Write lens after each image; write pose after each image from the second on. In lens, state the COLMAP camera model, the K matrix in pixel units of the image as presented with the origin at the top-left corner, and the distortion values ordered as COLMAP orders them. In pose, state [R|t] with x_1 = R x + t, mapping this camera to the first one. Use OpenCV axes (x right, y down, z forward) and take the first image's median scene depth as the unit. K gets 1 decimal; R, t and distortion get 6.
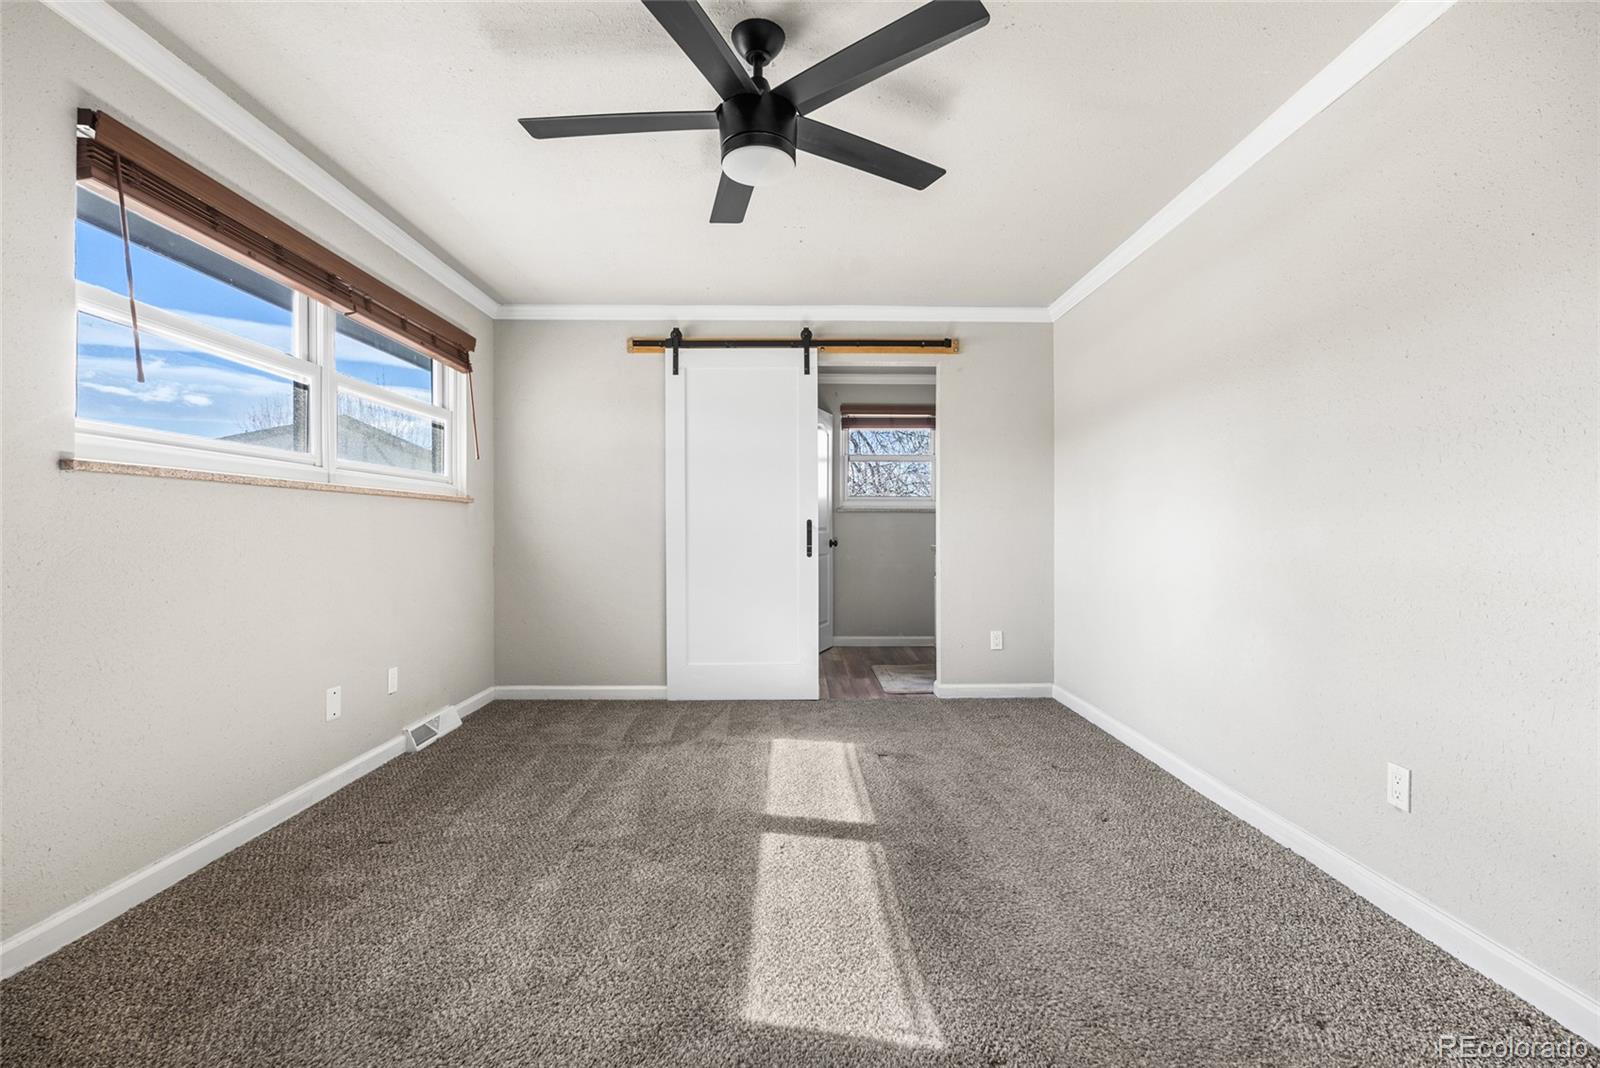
lens RADIAL K [[721.7, 0, 807.0], [0, 721.7, 533.3], [0, 0, 1]] dist [-0.001223, 0.001943]
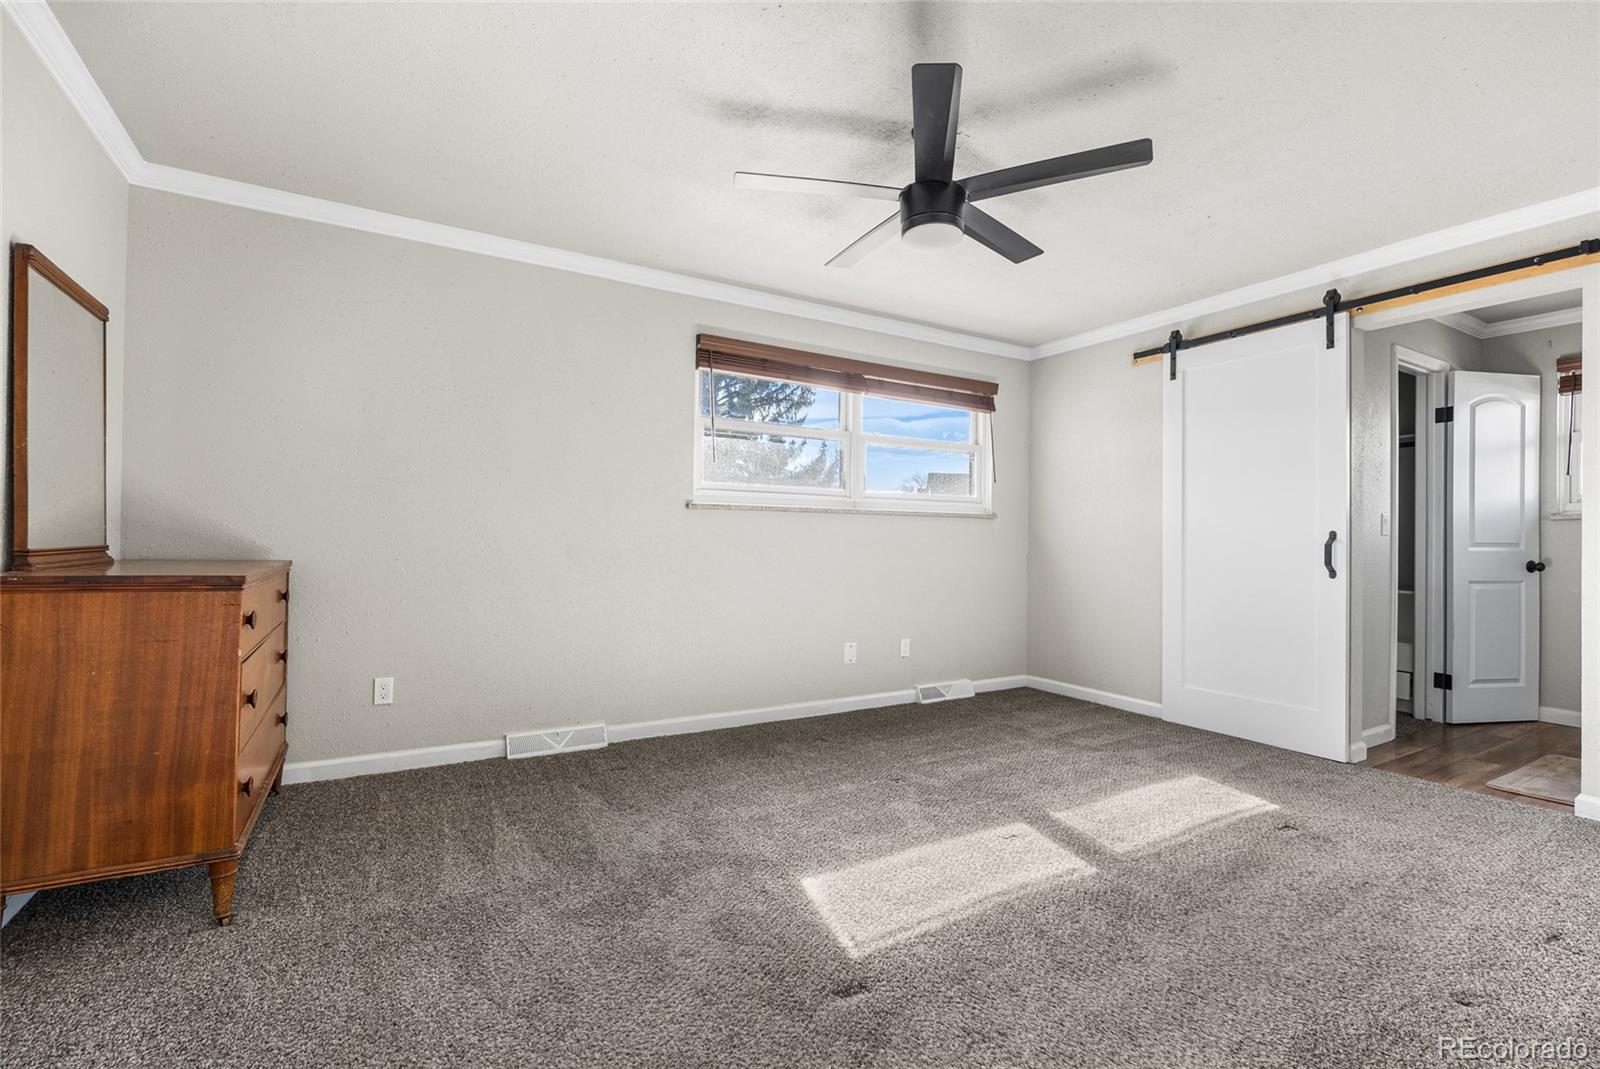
lens RADIAL K [[721.7, 0, 792.7], [0, 721.7, 538.1], [0, 0, 1]] dist [-0.001223, 0.001943]
pose [[0.488773, 0.006139, -0.872390, 0.605950], [-0.016102, 0.999868, -0.001986, -0.001100], [0.872263, 0.015017, 0.488807, 0.147618]]
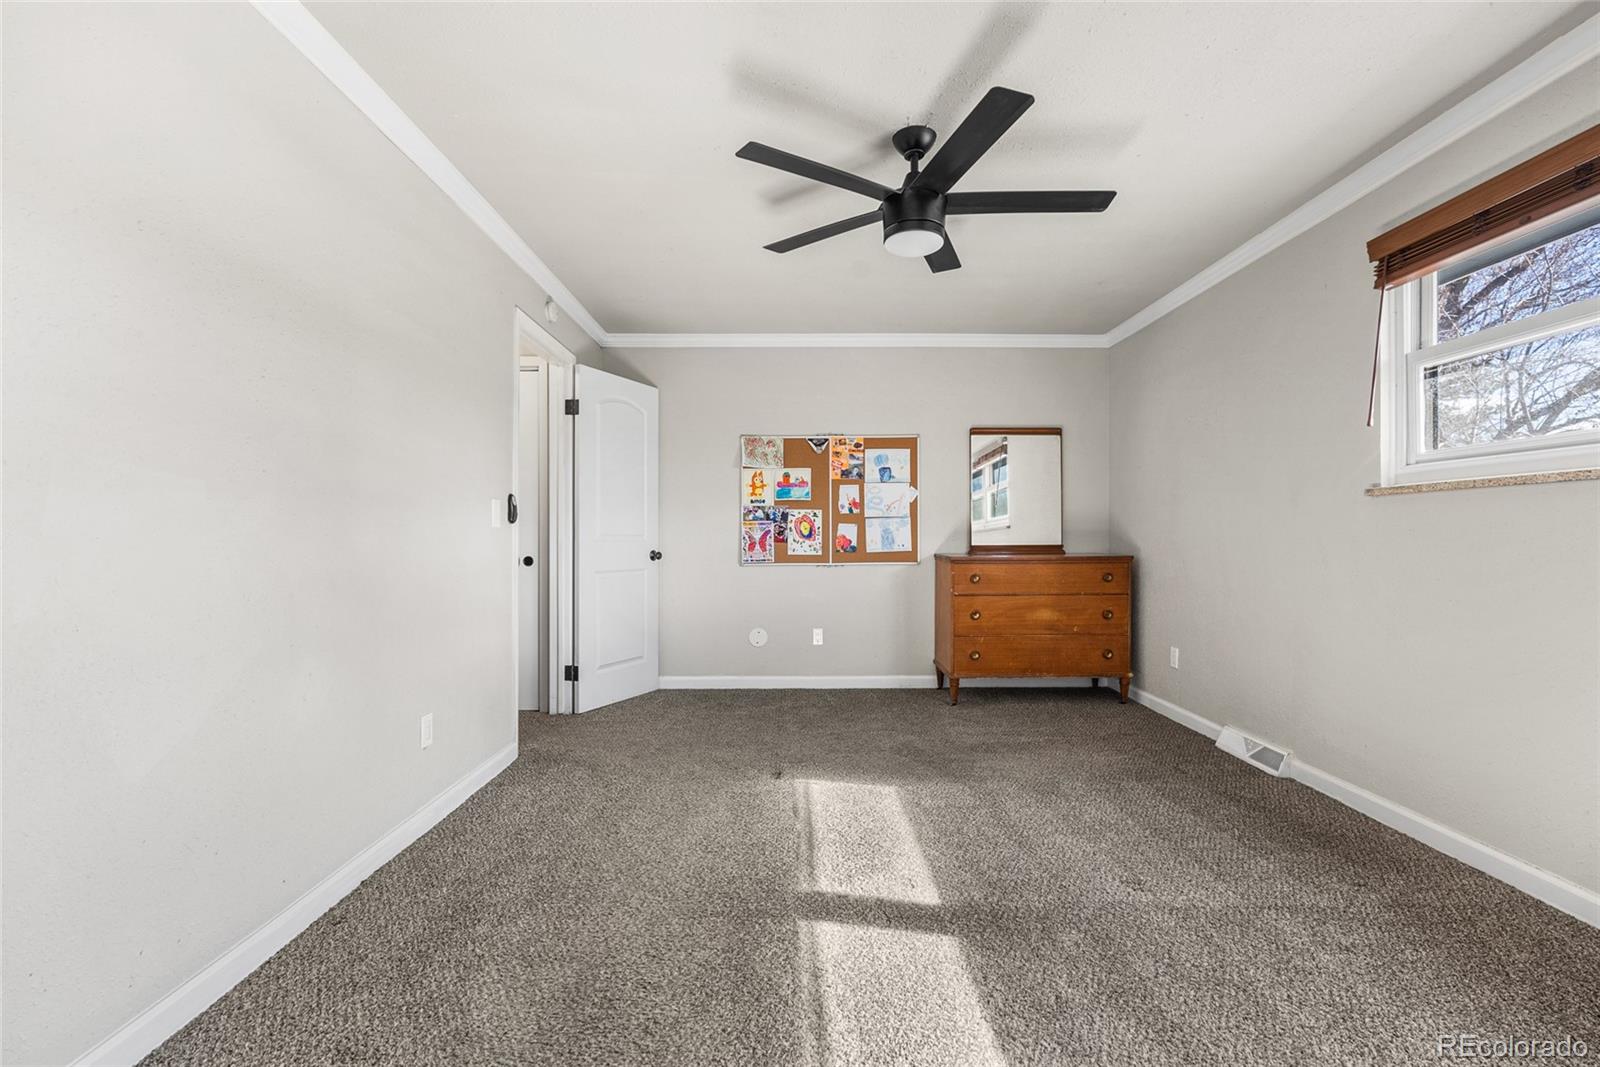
lens RADIAL K [[721.7, 0, 810.1], [0, 721.7, 540.6], [0, 0, 1]] dist [-0.001223, 0.001943]
pose [[-0.999990, -0.004342, 0.001038, 0.075378], [-0.004333, 0.999951, 0.008844, -0.002787], [-0.001076, 0.008840, -0.999960, 1.553968]]
